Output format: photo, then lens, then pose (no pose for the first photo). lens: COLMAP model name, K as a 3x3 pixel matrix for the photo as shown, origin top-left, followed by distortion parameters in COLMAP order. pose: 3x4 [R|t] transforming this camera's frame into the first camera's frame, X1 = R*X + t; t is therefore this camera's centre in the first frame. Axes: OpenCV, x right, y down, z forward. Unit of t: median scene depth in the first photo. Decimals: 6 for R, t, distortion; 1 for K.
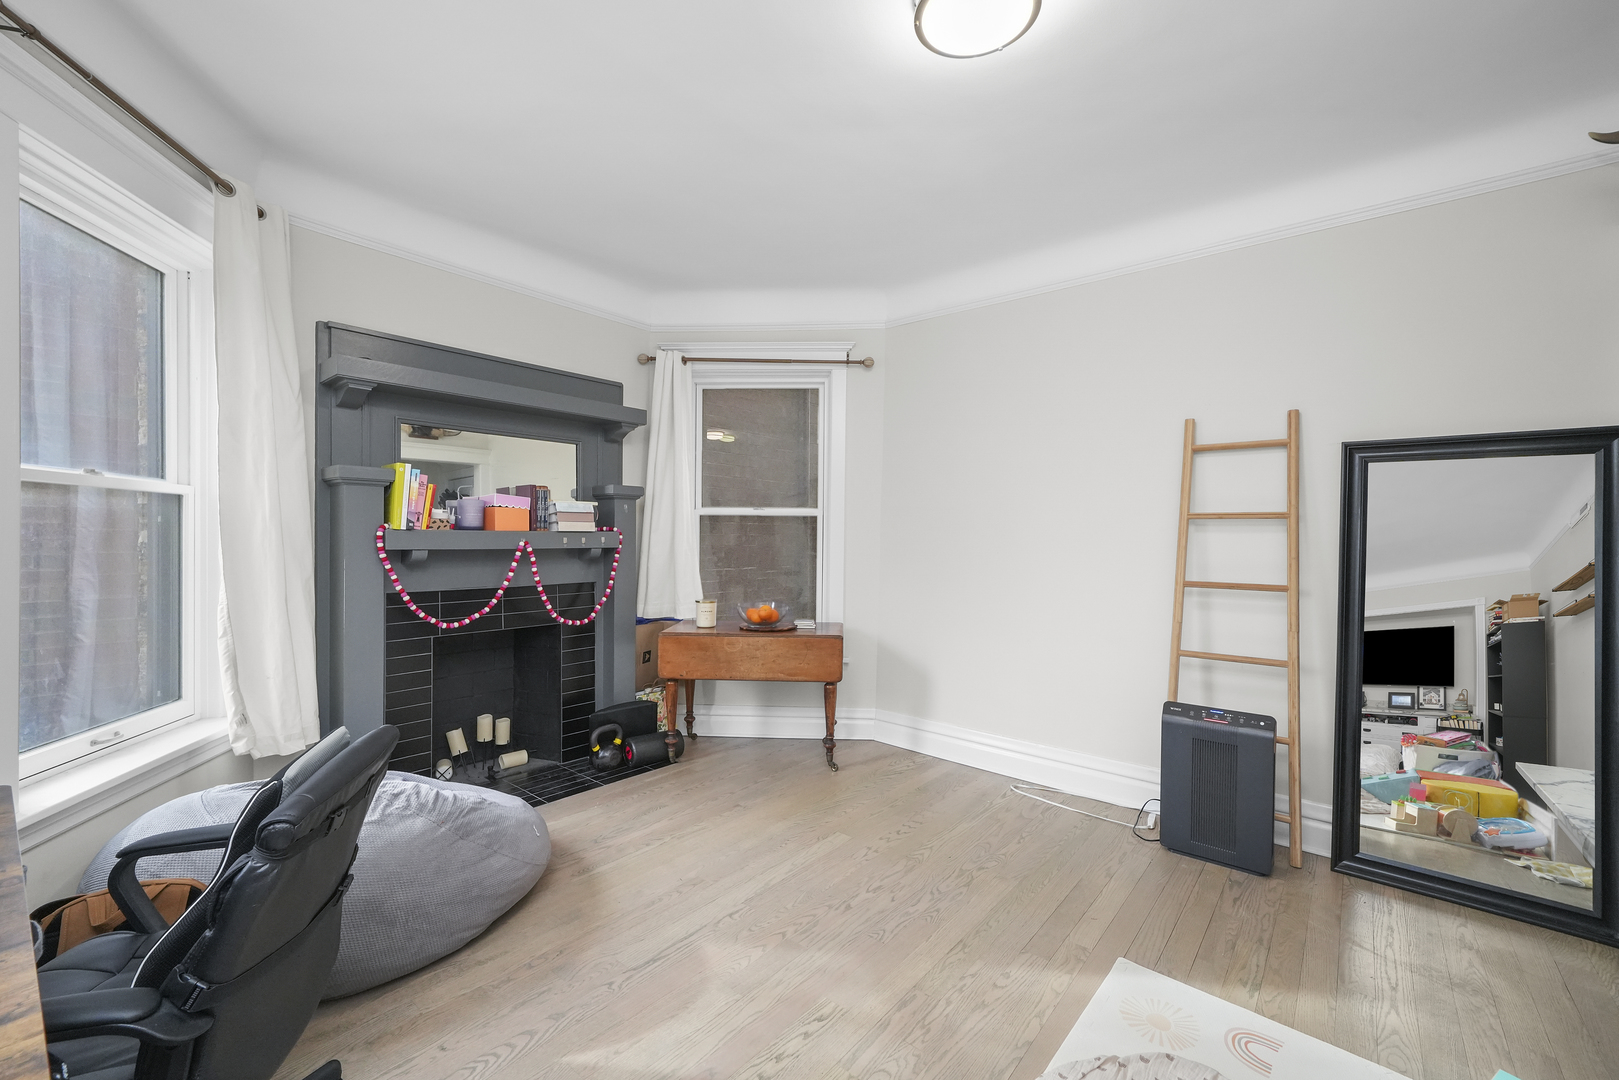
lens RADIAL K [[665.5, 0, 809.5], [0, 665.5, 540.0], [0, 0, 1]] dist [-0.000454, -0.000107]
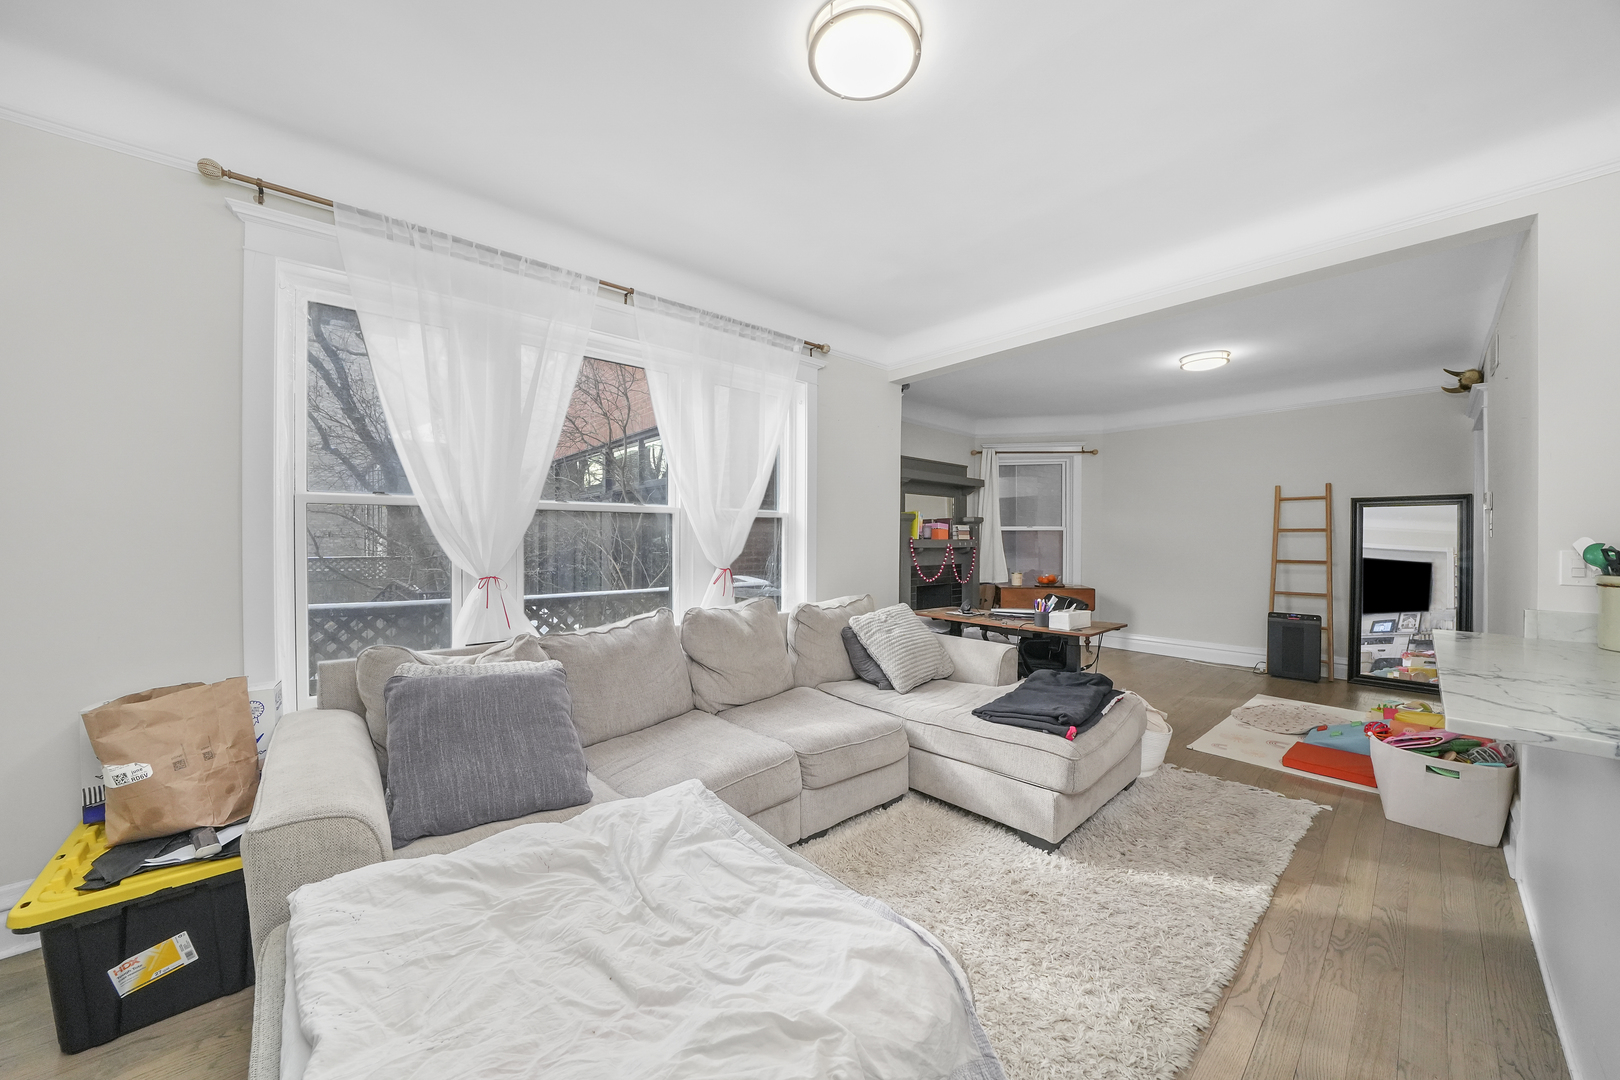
lens RADIAL K [[560.9, 0, 809.9], [0, 560.9, 543.3], [0, 0, 1]] dist [-0.025486, -0.000077]
pose [[0.989143, -0.007678, -0.146756, -0.624196], [0.007060, 0.999964, -0.004731, 0.005176], [0.146787, 0.003644, 0.989161, -0.923265]]
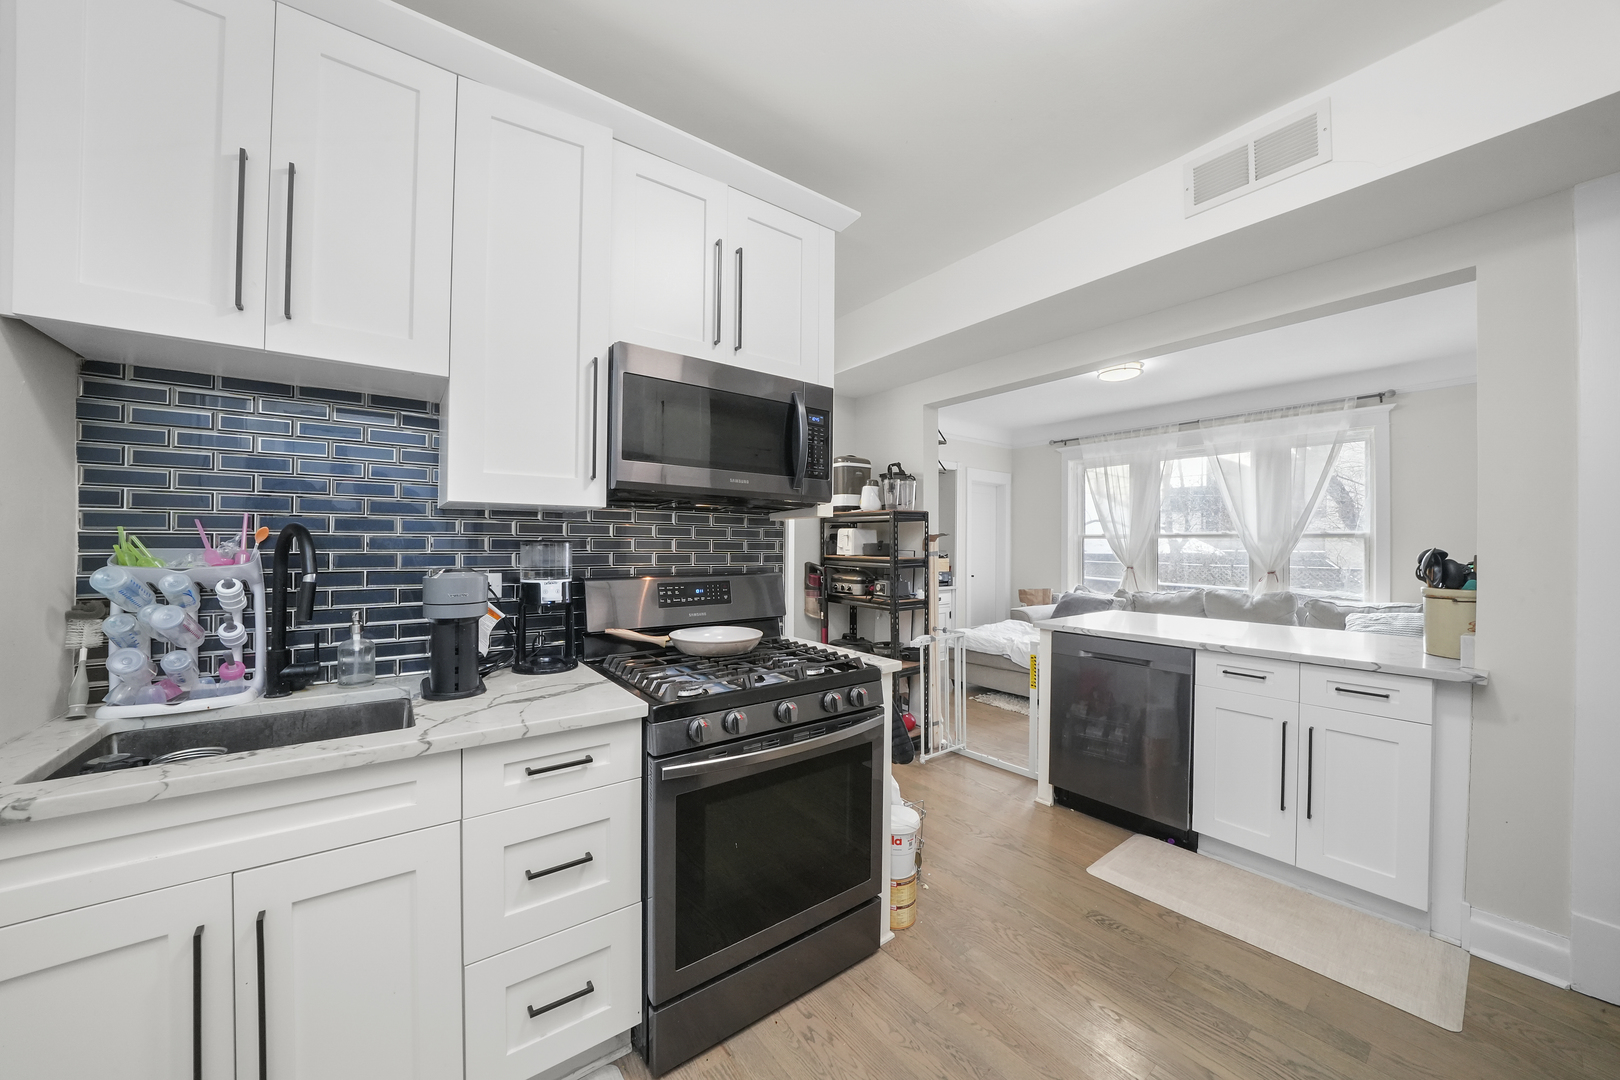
lens RADIAL K [[576.7, 0, 810.0], [0, 576.7, 540.0], [0, 0, 1]] dist [-0.016601, 0.000202]
pose [[-0.214297, -0.021284, -0.976537, 0.874917], [-0.023138, 0.999593, -0.016709, 0.013633], [0.976495, 0.019014, -0.214702, -0.861774]]
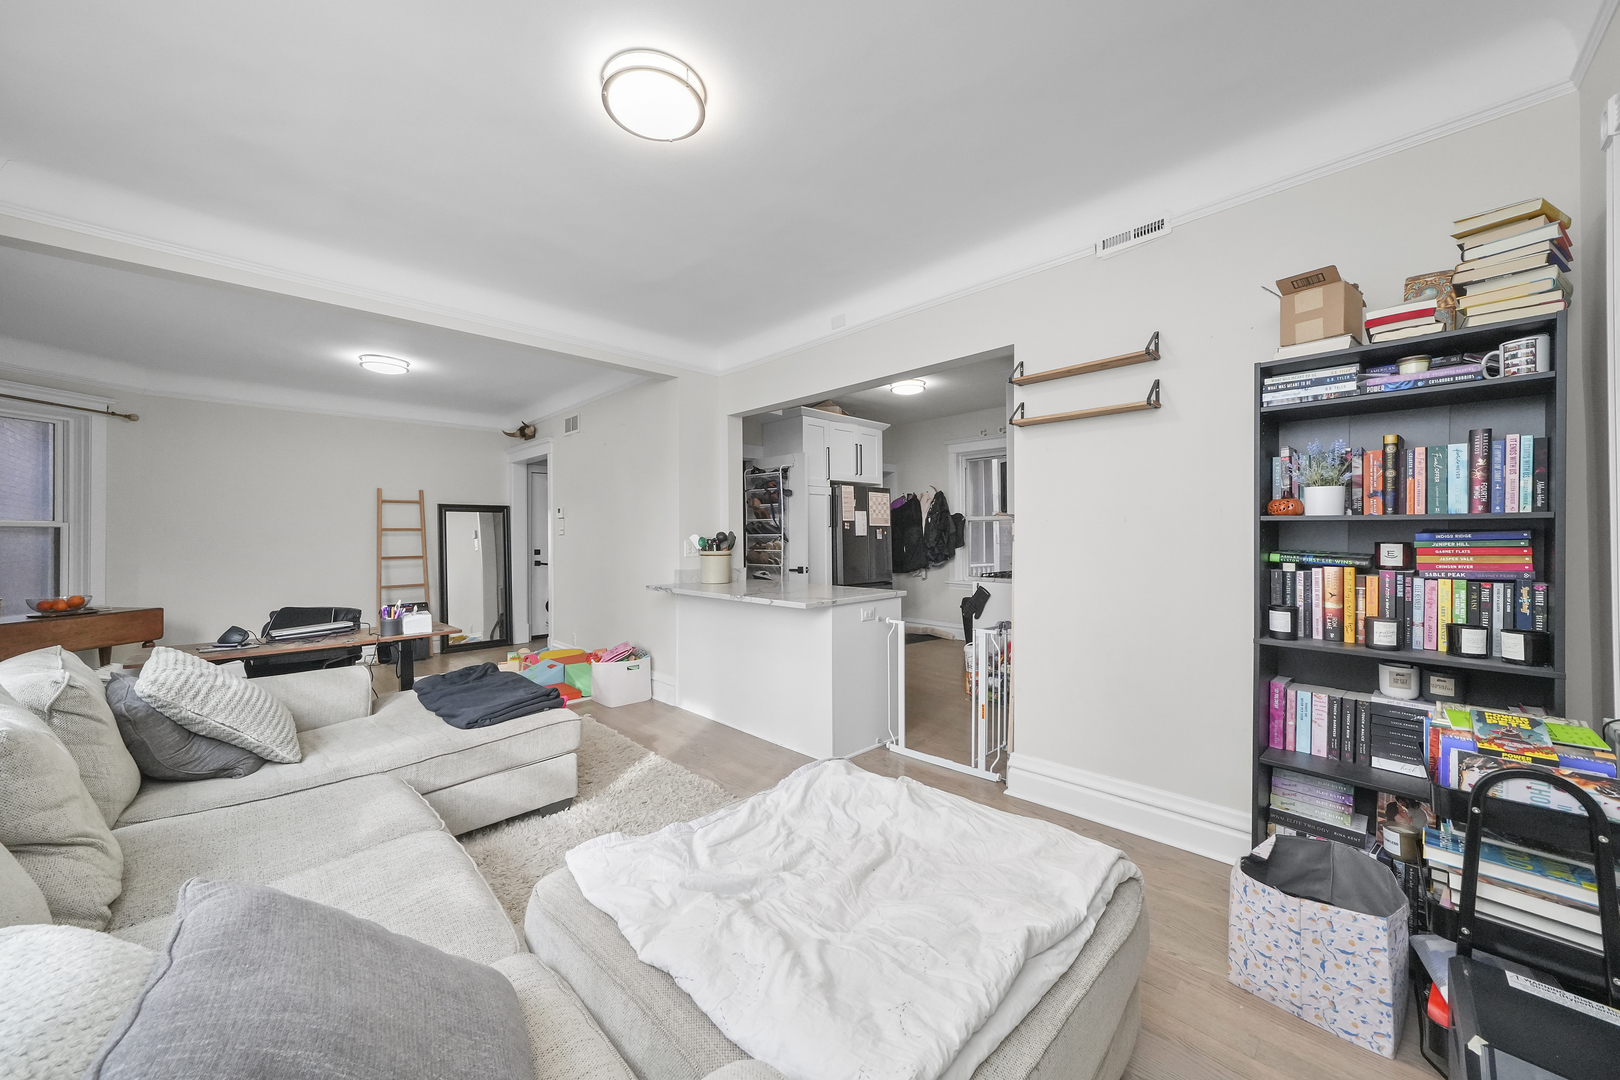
lens RADIAL K [[576.7, 0, 810.0], [0, 576.7, 540.0], [0, 0, 1]] dist [-0.016601, 0.000202]
pose [[0.093493, -0.019702, 0.995425, -1.186596], [0.020237, 0.999635, 0.017885, -0.003292], [-0.995414, 0.018472, 0.093858, -0.638915]]
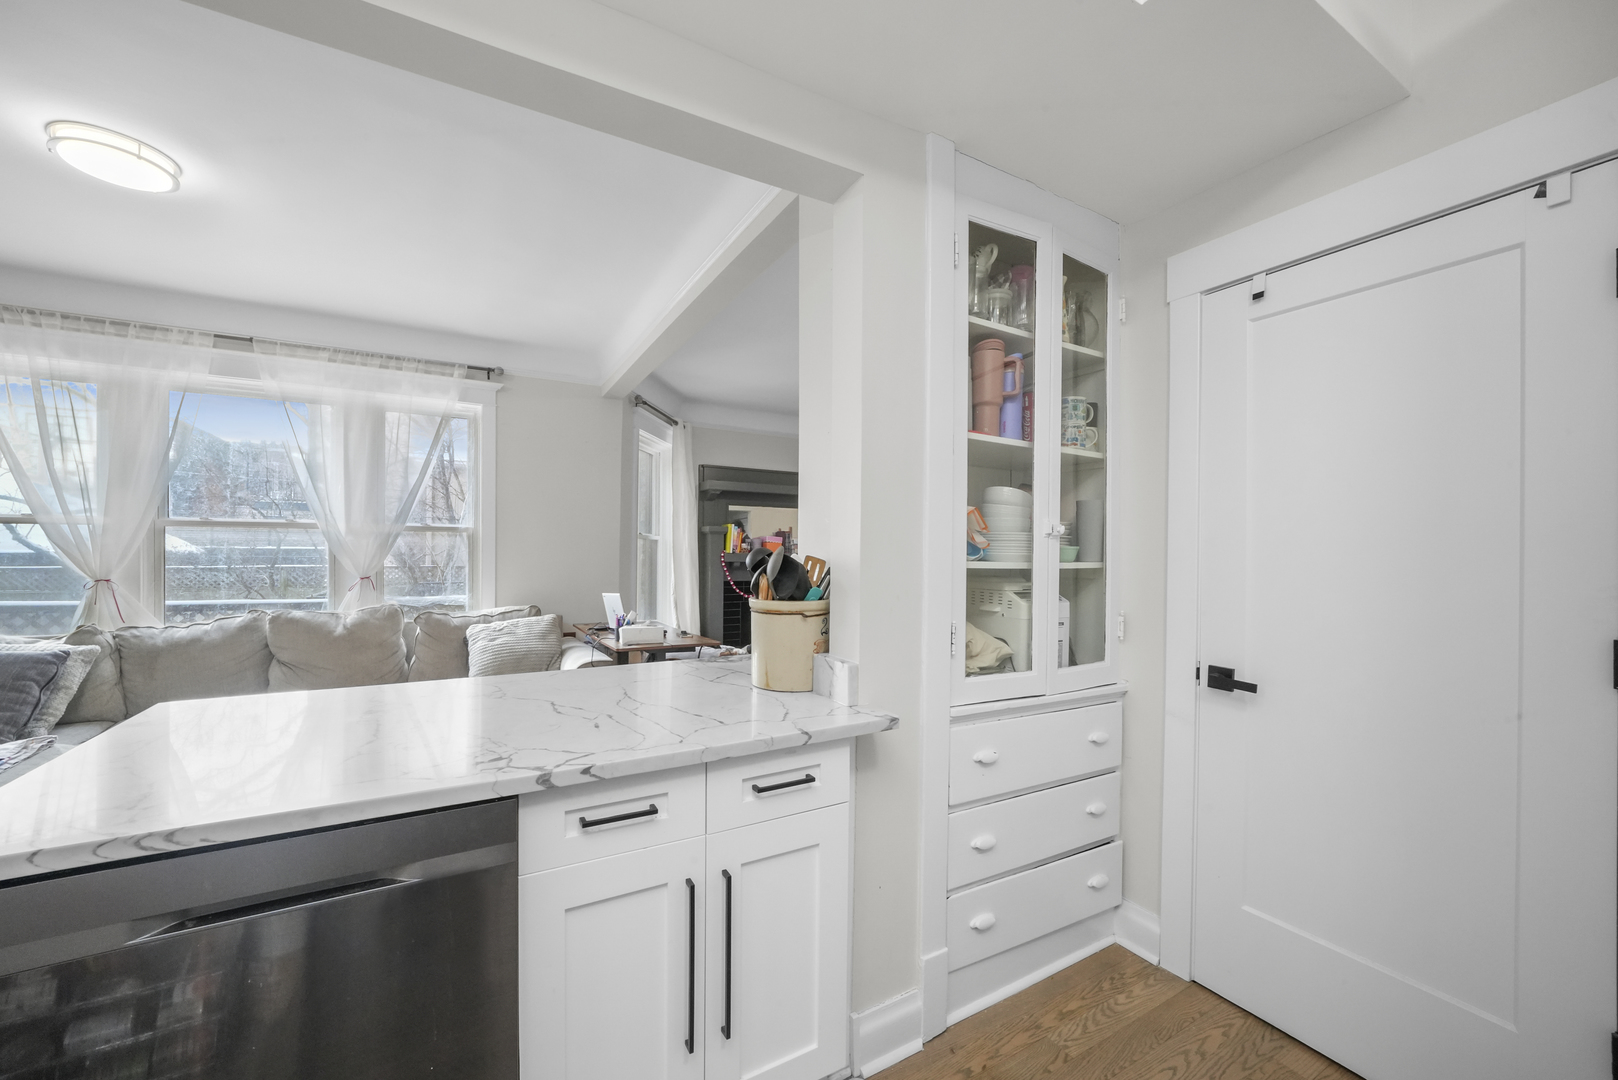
lens RADIAL K [[611.8, 0, 810.2], [0, 611.8, 553.8], [0, 0, 1]] dist [-0.039537, 0.007930]
pose [[0.943029, -0.000566, -0.332710, 0.304022], [-0.003037, 0.999942, -0.010309, 0.006592], [0.332696, 0.010732, 0.942973, -0.786090]]
